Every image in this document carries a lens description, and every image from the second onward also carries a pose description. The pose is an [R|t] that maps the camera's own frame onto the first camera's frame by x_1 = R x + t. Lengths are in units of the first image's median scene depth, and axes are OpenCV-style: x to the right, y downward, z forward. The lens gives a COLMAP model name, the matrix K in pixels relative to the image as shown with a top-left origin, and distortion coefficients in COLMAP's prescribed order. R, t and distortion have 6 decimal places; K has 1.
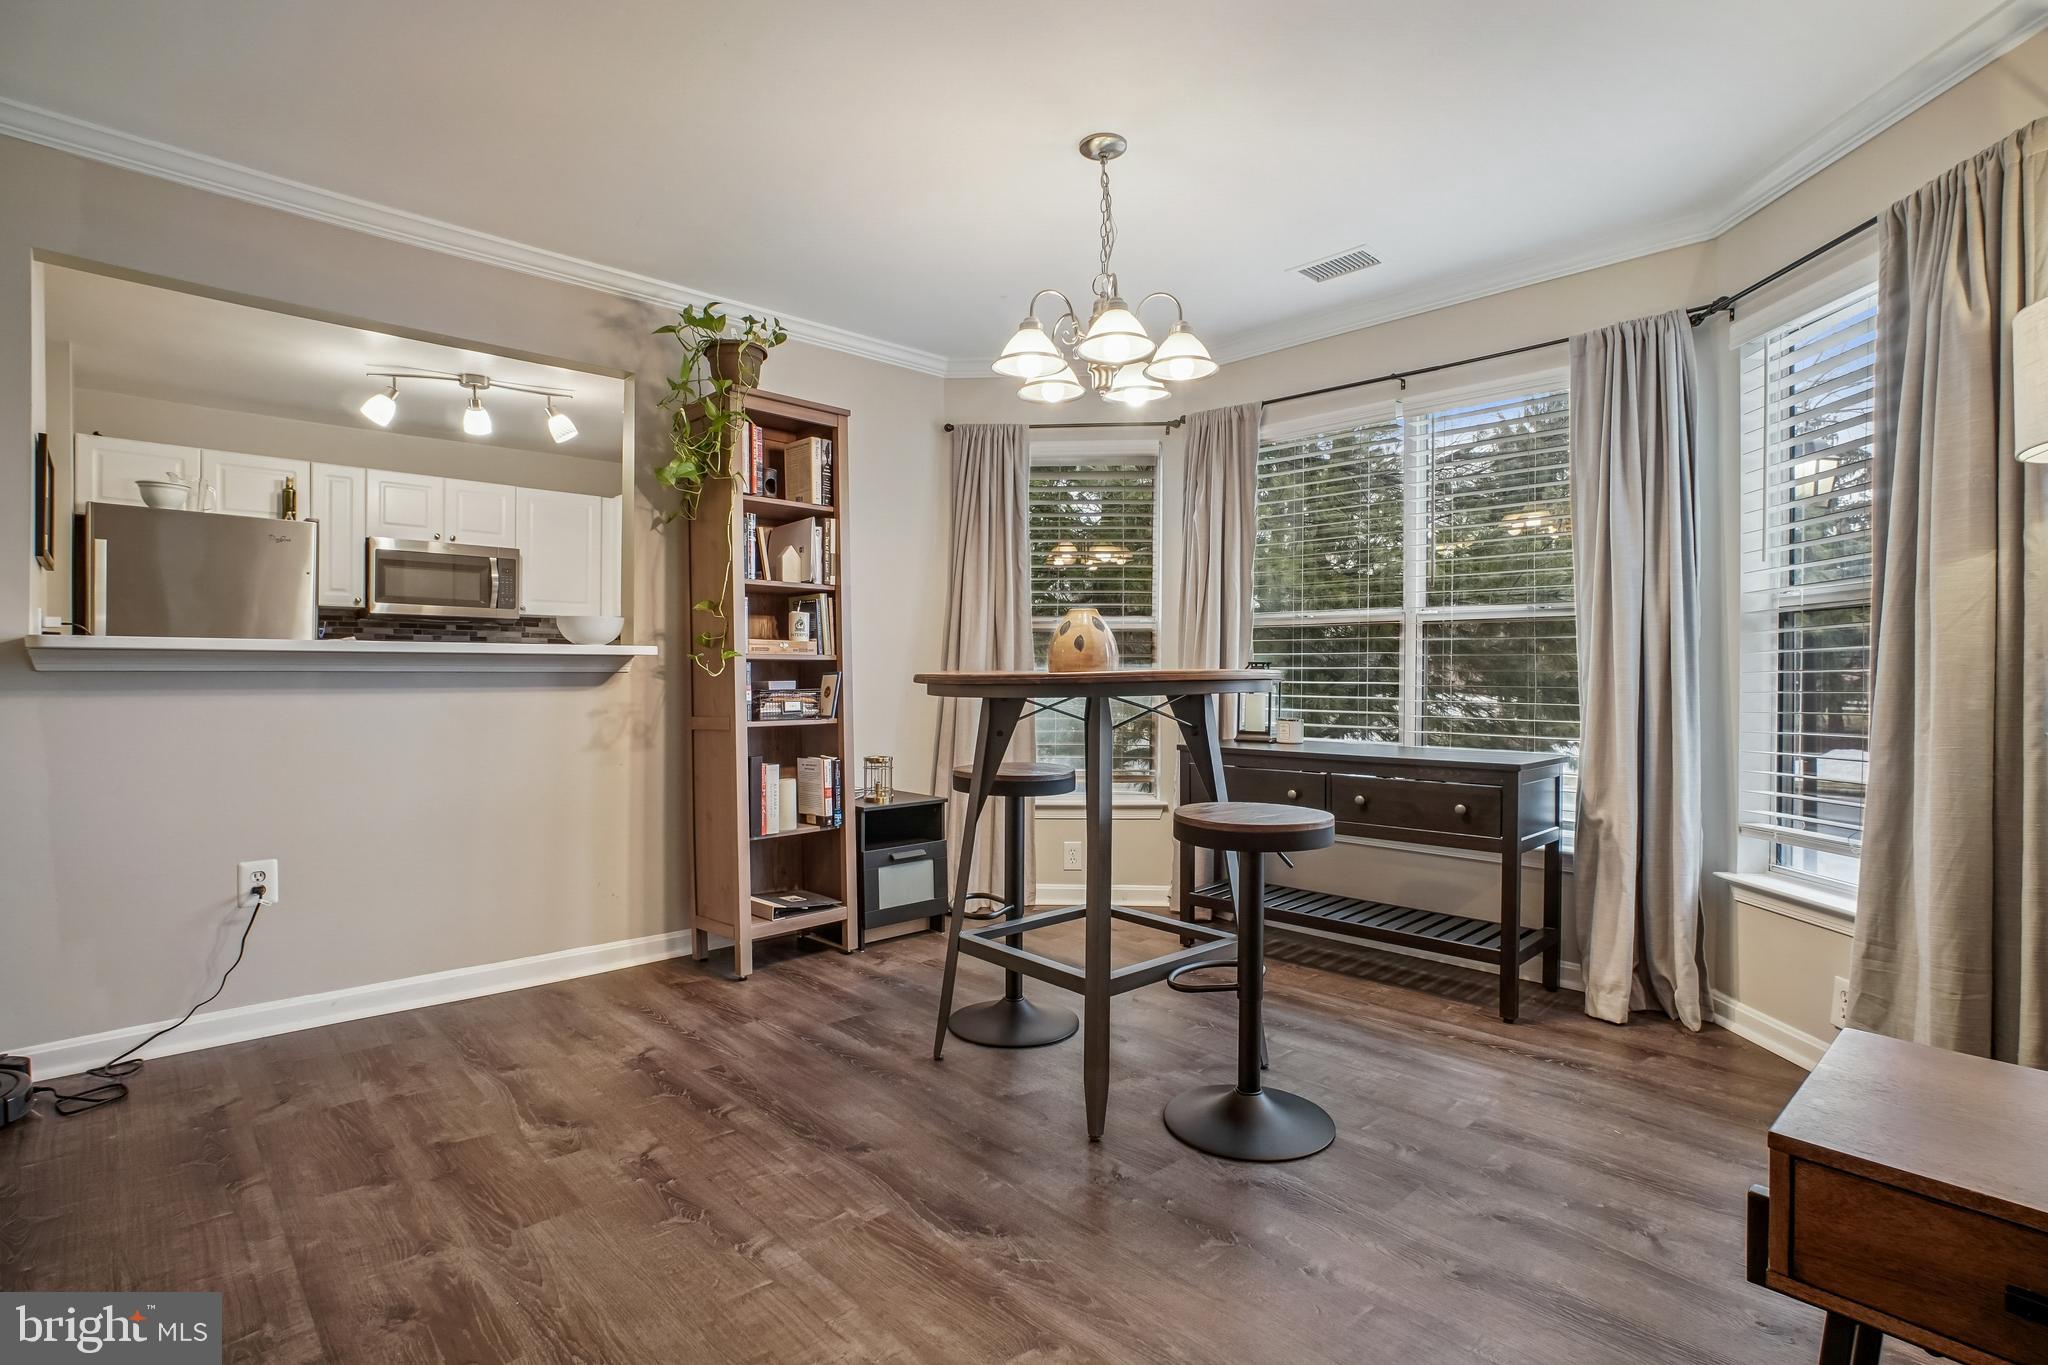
lens RADIAL K [[987.6, 0, 1027.5], [0, 987.6, 688.4], [0, 0, 1]] dist [-0.025959, 0.001958]
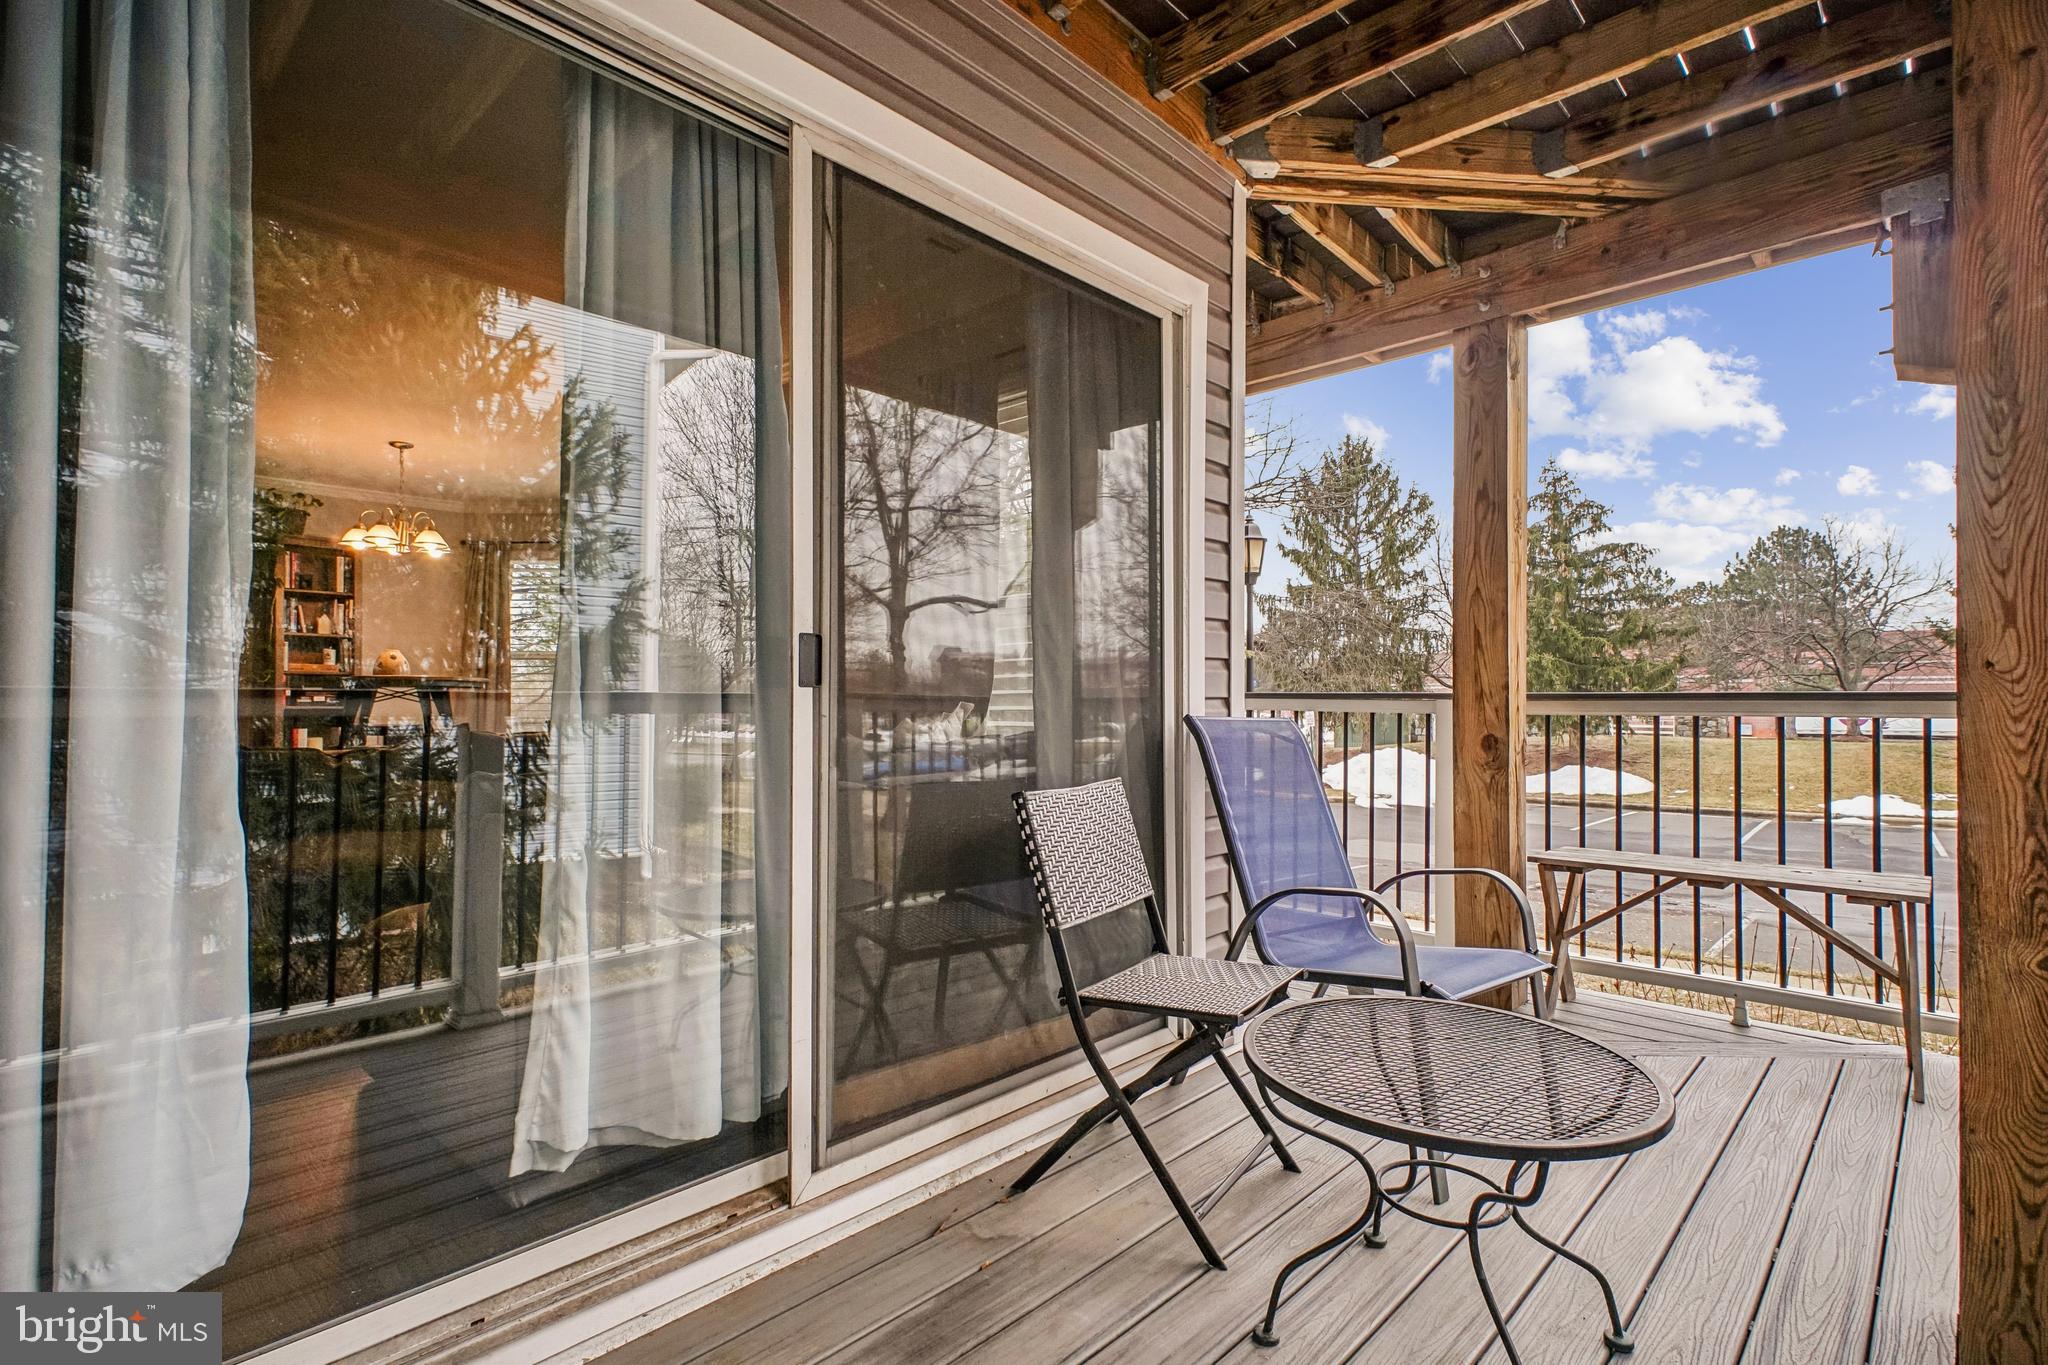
lens RADIAL K [[987.6, 0, 1027.5], [0, 987.6, 688.4], [0, 0, 1]] dist [-0.025959, 0.001958]
pose [[0.998109, -0.002411, 0.061429, 1.003145], [0.004094, 0.999619, -0.027283, 0.053635], [-0.061340, 0.027483, 0.997738, -0.949940]]
